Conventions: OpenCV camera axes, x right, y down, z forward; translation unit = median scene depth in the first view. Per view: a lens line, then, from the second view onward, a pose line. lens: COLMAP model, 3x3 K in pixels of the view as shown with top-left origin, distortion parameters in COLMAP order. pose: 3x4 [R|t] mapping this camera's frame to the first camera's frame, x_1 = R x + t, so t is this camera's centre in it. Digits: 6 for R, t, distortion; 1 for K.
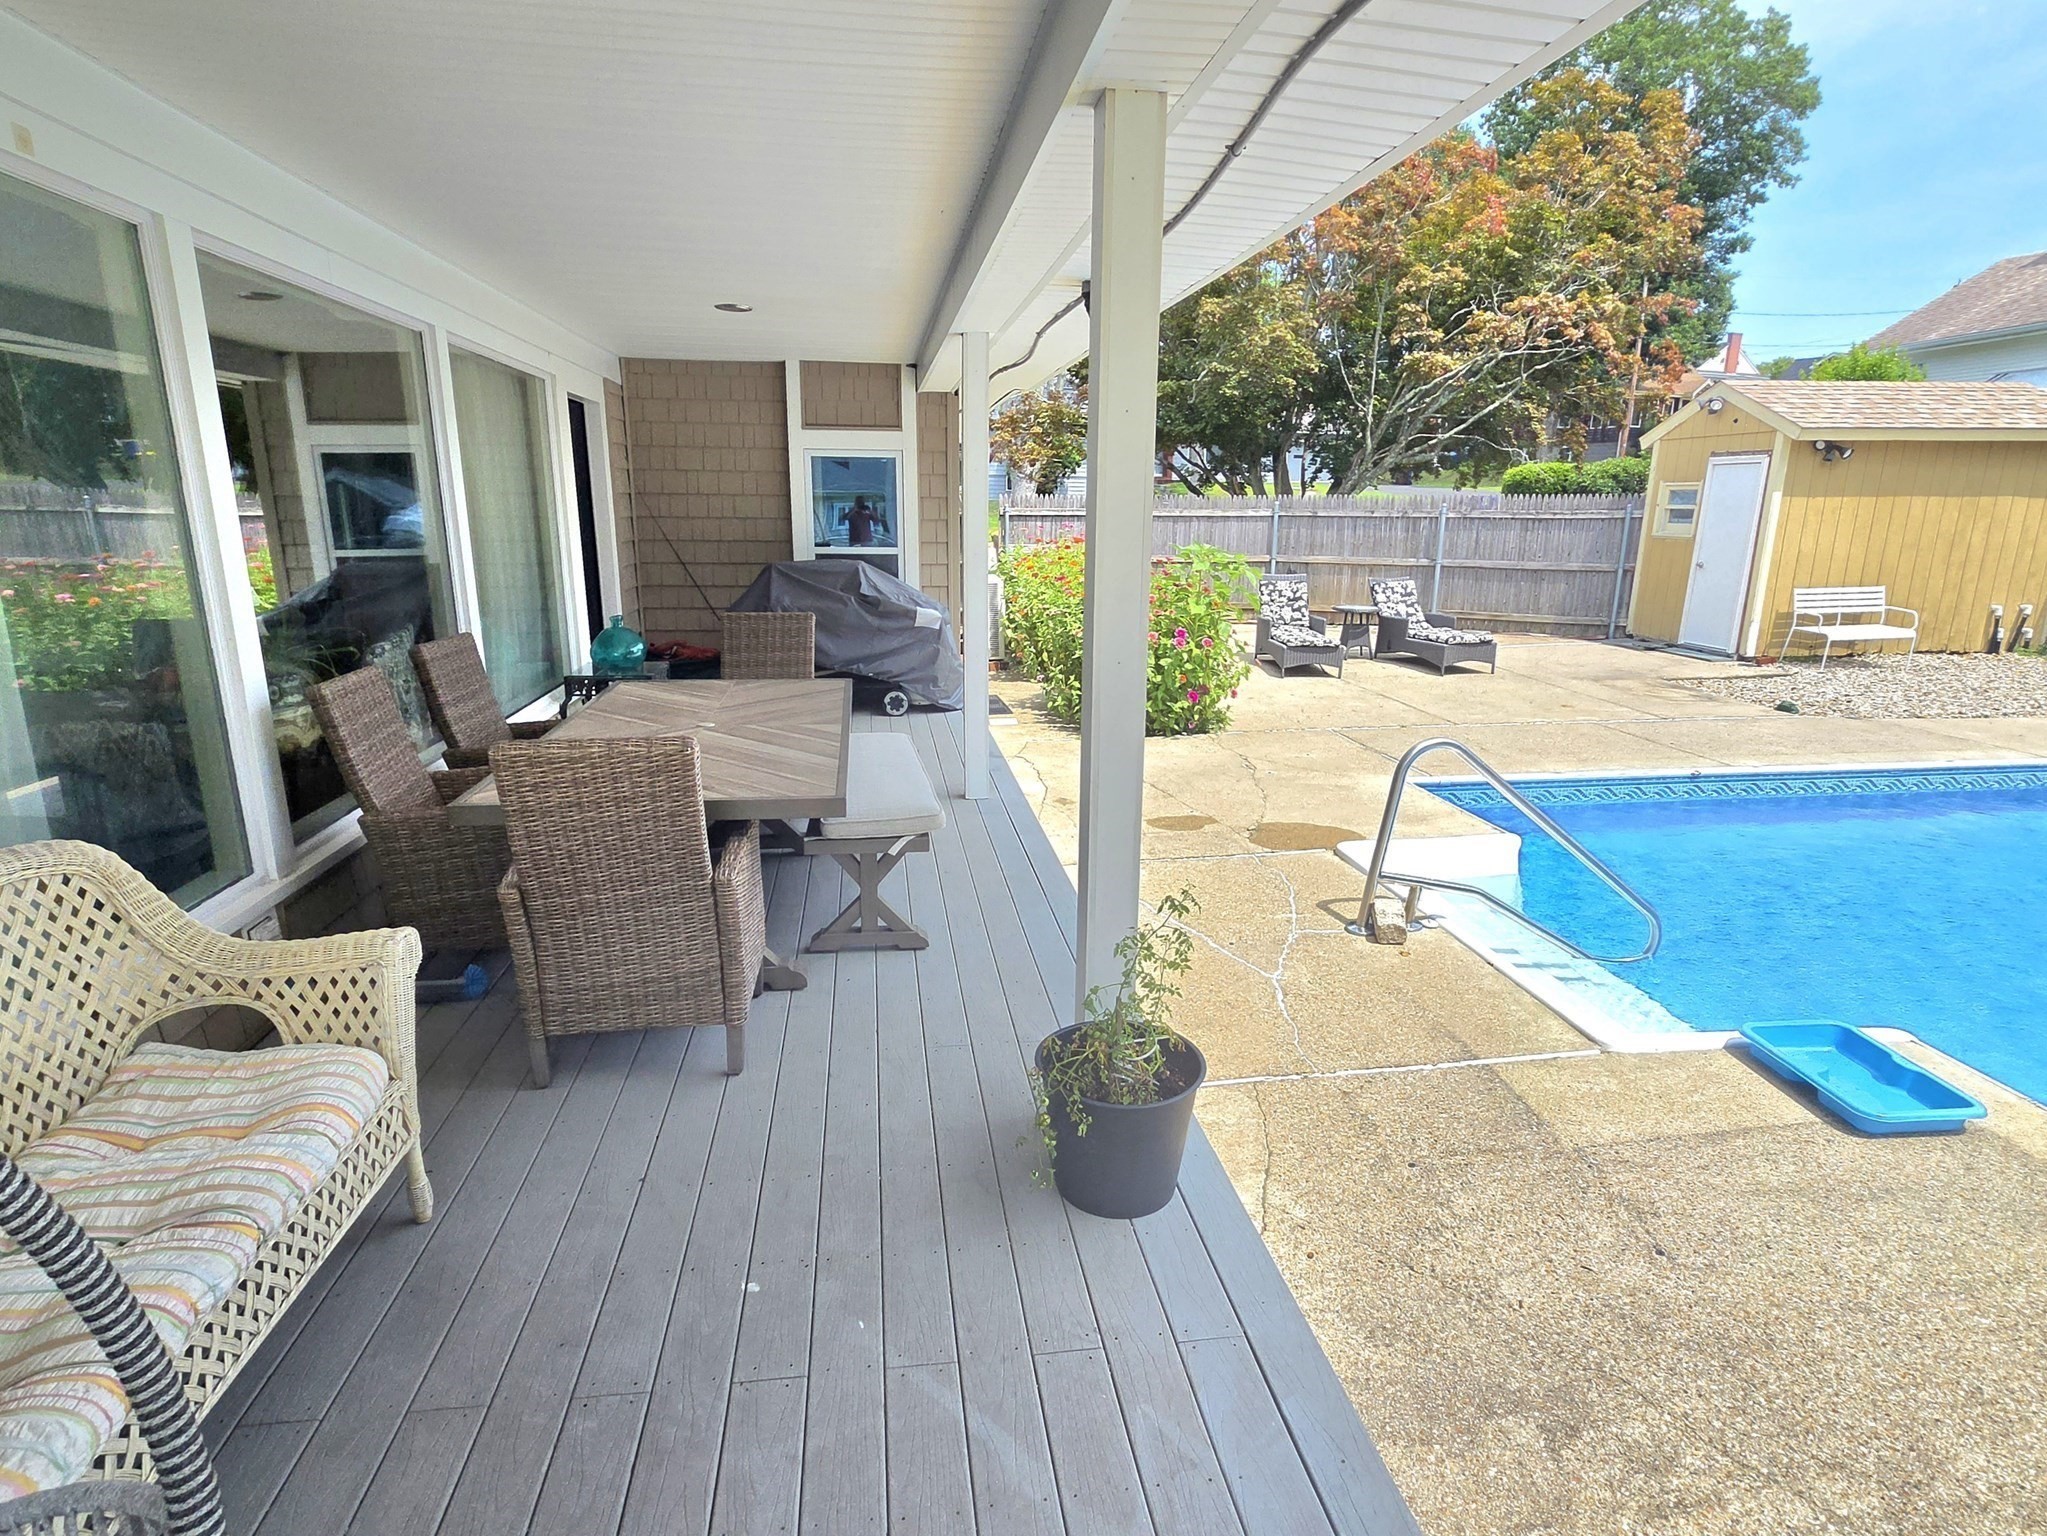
lens RADIAL K [[1071.2, 0, 1023.5], [0, 1071.2, 768.0], [0, 0, 1]] dist [0.001248, 0.000213]
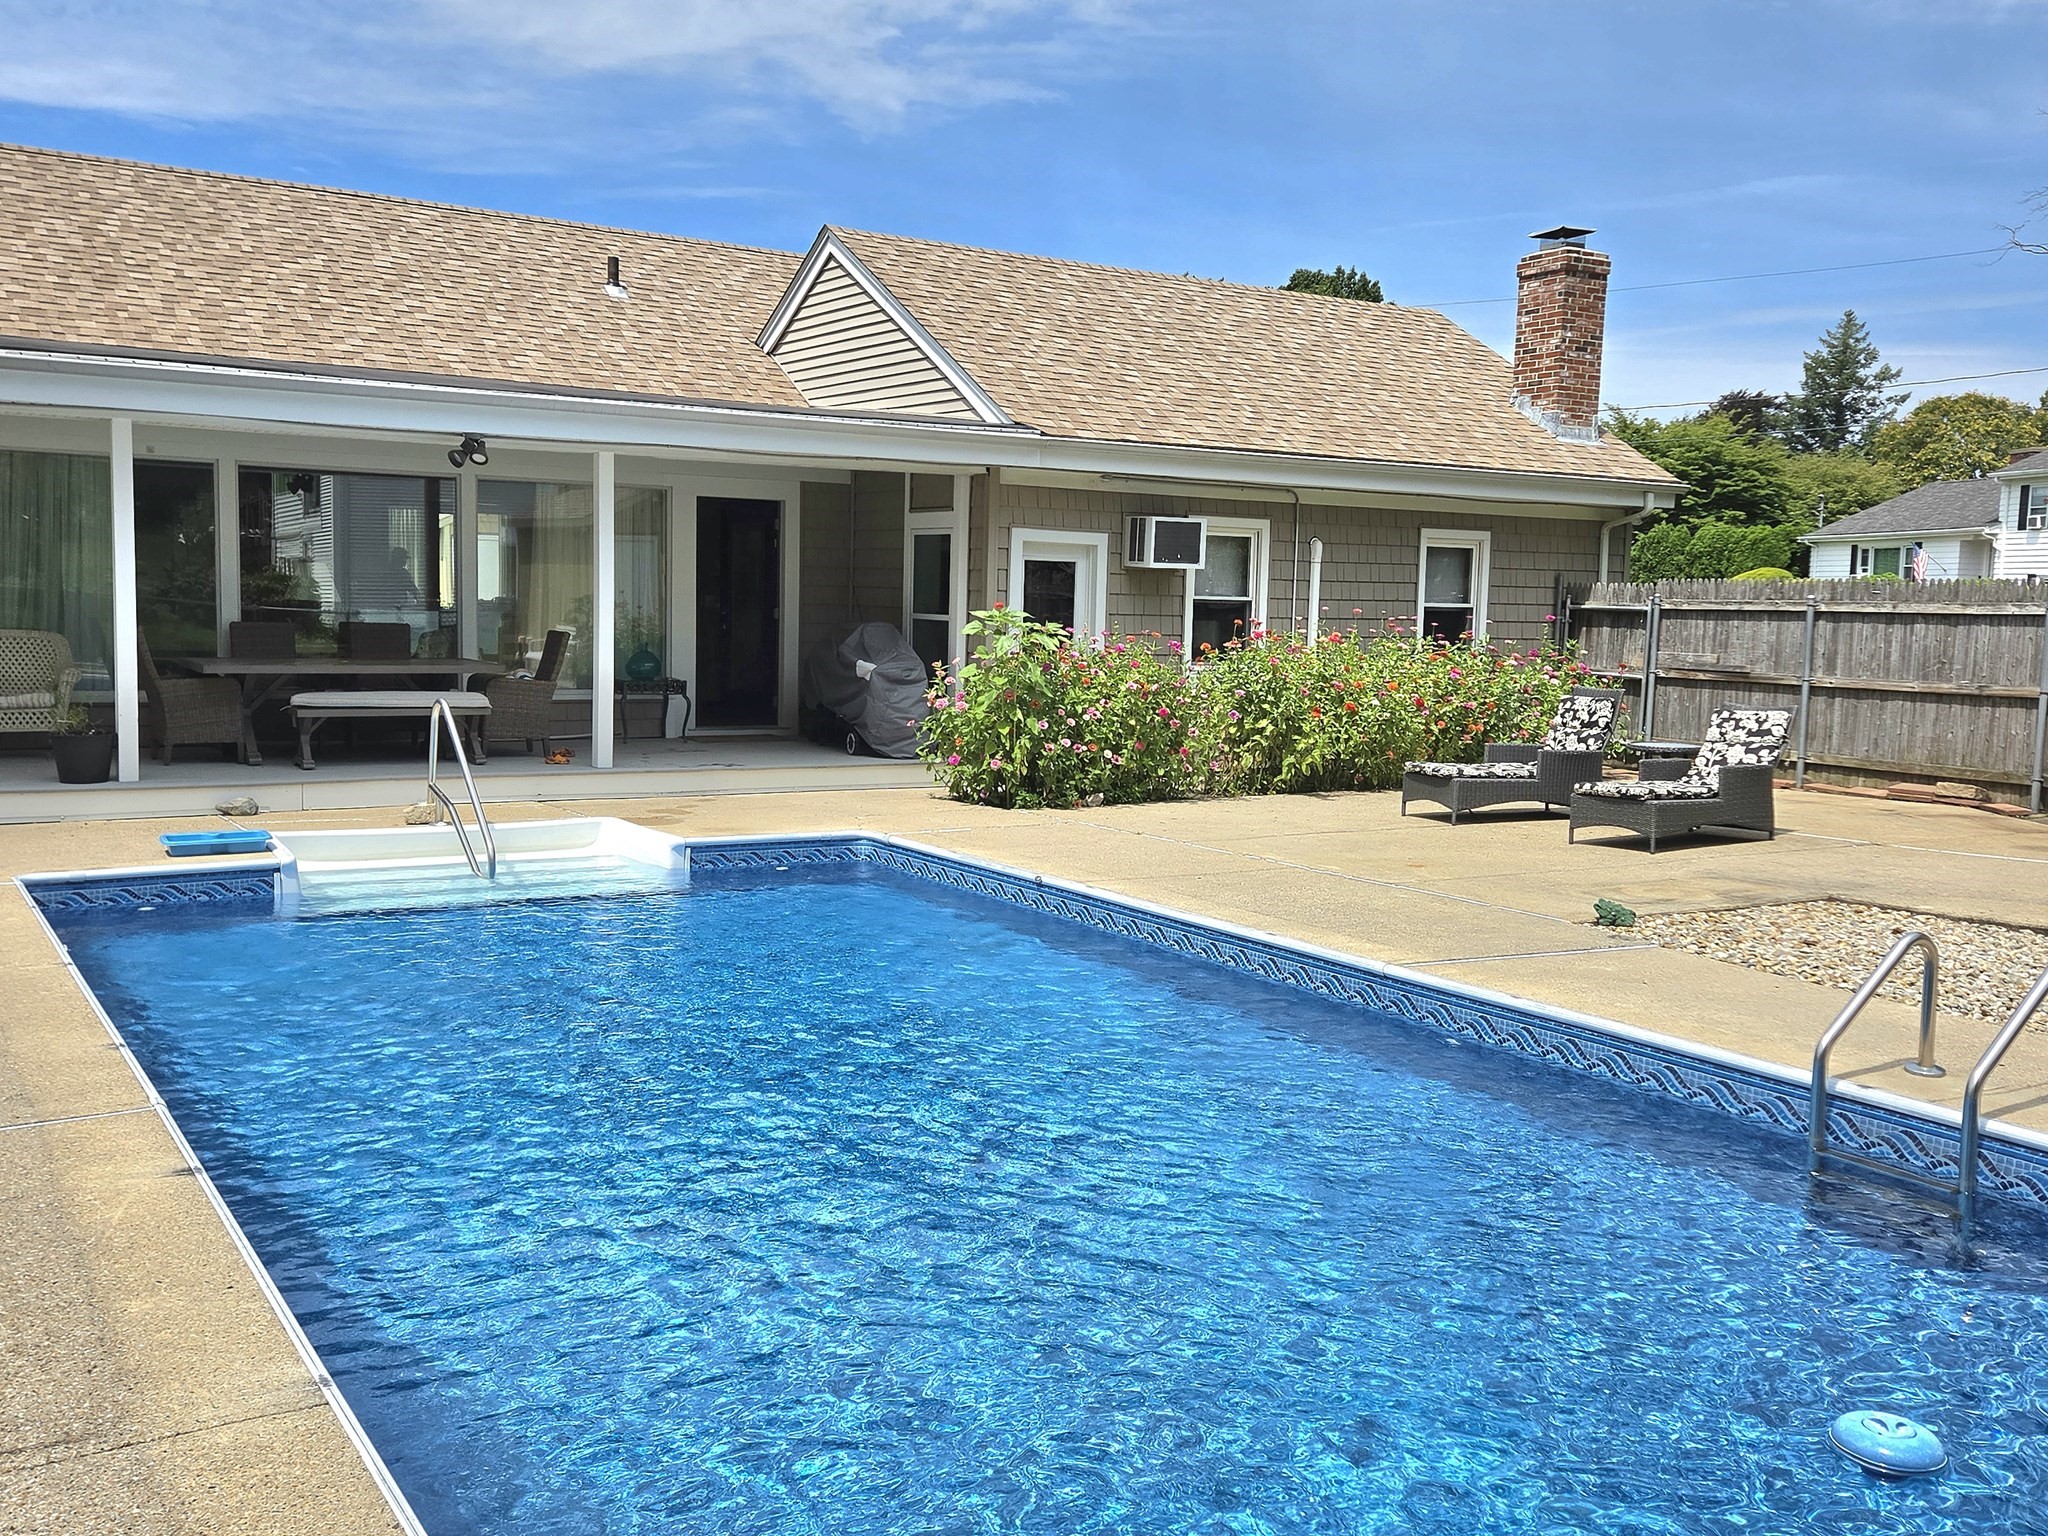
lens RADIAL K [[1853.8, 0, 1013.8], [0, 1853.8, 755.5], [0, 0, 1]] dist [0.108364, -0.148998]
pose [[0.405802, 0.079496, -0.910497, 1.133416], [-0.239587, 0.970625, -0.022036, -0.029907], [0.881999, 0.227086, 0.412927, 0.221446]]
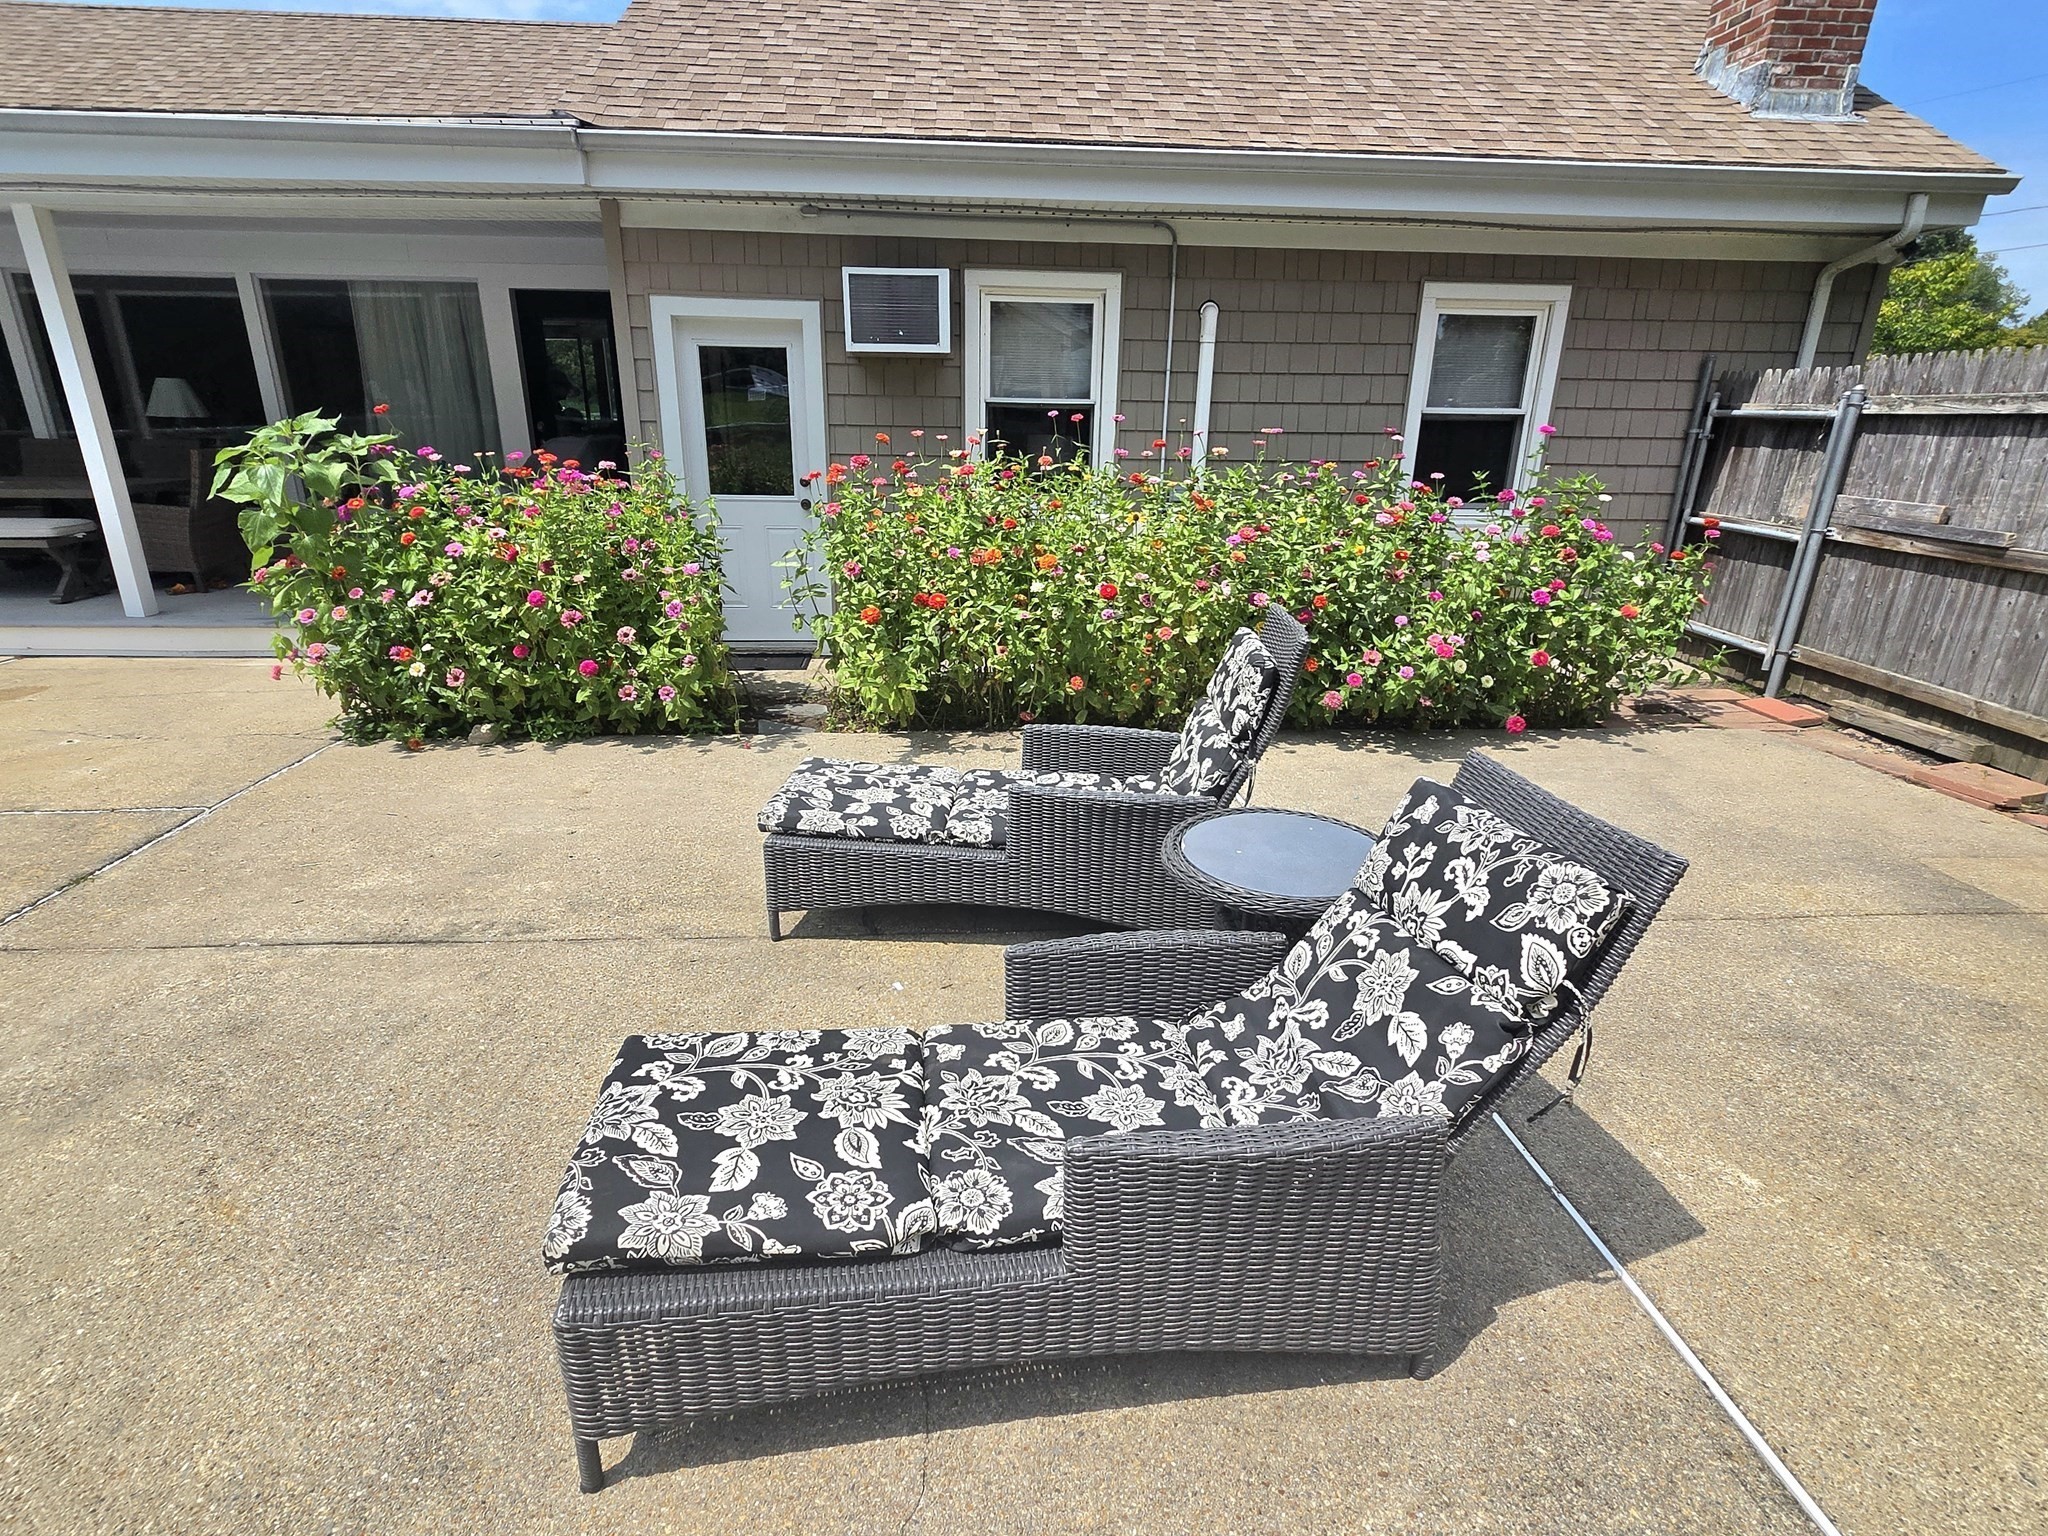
lens RADIAL K [[1025.5, 0, 1024.0], [0, 1025.5, 768.0], [0, 0, 1]] dist [0.004287, 0.000923]
pose [[-0.075685, 0.321034, -0.944039, 0.483815], [-0.254827, 0.909088, 0.329578, -0.211924], [0.964020, 0.265510, 0.013004, 0.940220]]
